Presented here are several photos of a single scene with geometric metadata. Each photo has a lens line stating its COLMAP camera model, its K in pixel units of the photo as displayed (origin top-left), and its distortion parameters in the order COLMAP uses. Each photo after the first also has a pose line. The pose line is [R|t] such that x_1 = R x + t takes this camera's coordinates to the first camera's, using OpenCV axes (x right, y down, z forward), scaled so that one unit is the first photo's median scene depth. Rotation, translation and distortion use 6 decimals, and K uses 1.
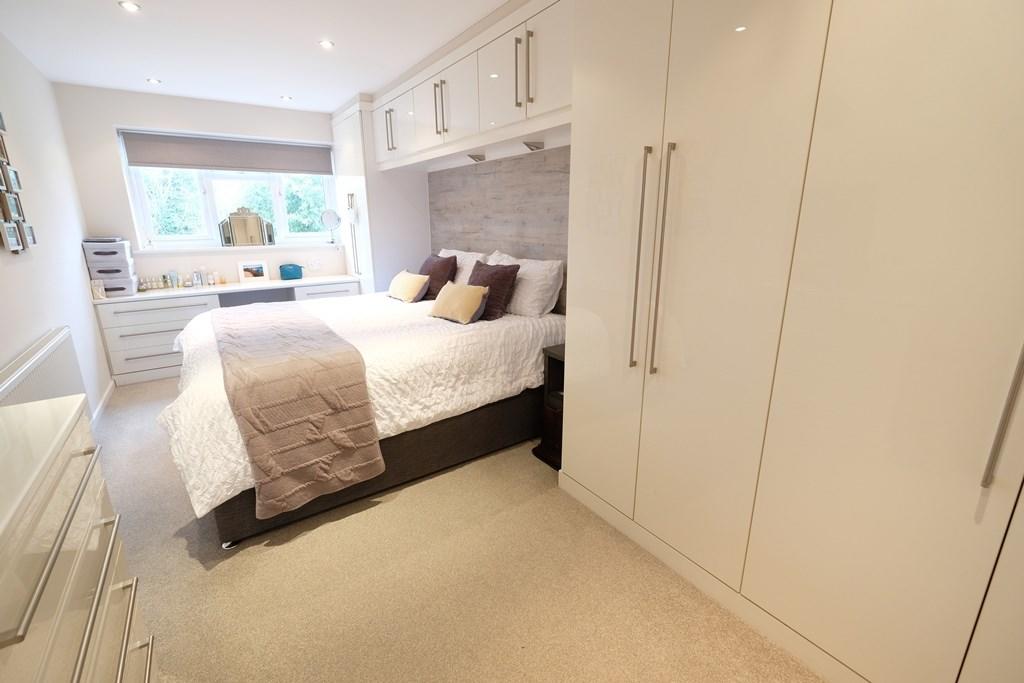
lens RADIAL K [[448.7, 0, 515.8], [0, 448.7, 344.0], [0, 0, 1]] dist [-0.002700, -0.000421]
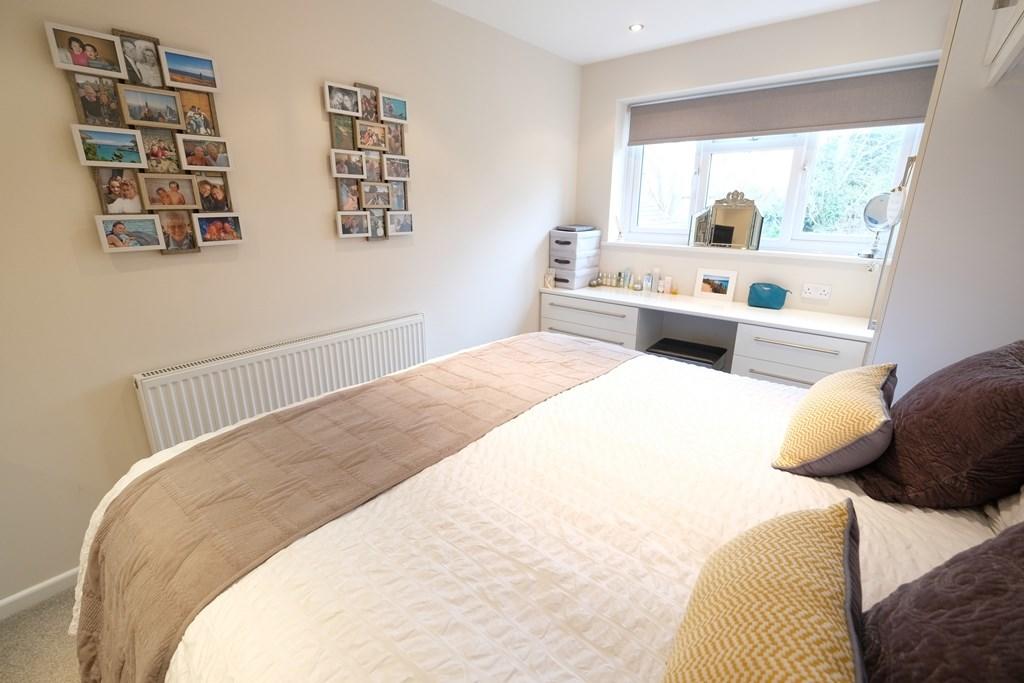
lens RADIAL K [[448.7, 0, 511.9], [0, 448.7, 337.4], [0, 0, 1]] dist [-0.002700, -0.000421]
pose [[0.258620, 0.283001, -0.923594, -0.006740], [-0.268016, 0.939605, 0.212859, -0.233110], [0.928053, 0.192489, 0.318850, 0.788695]]
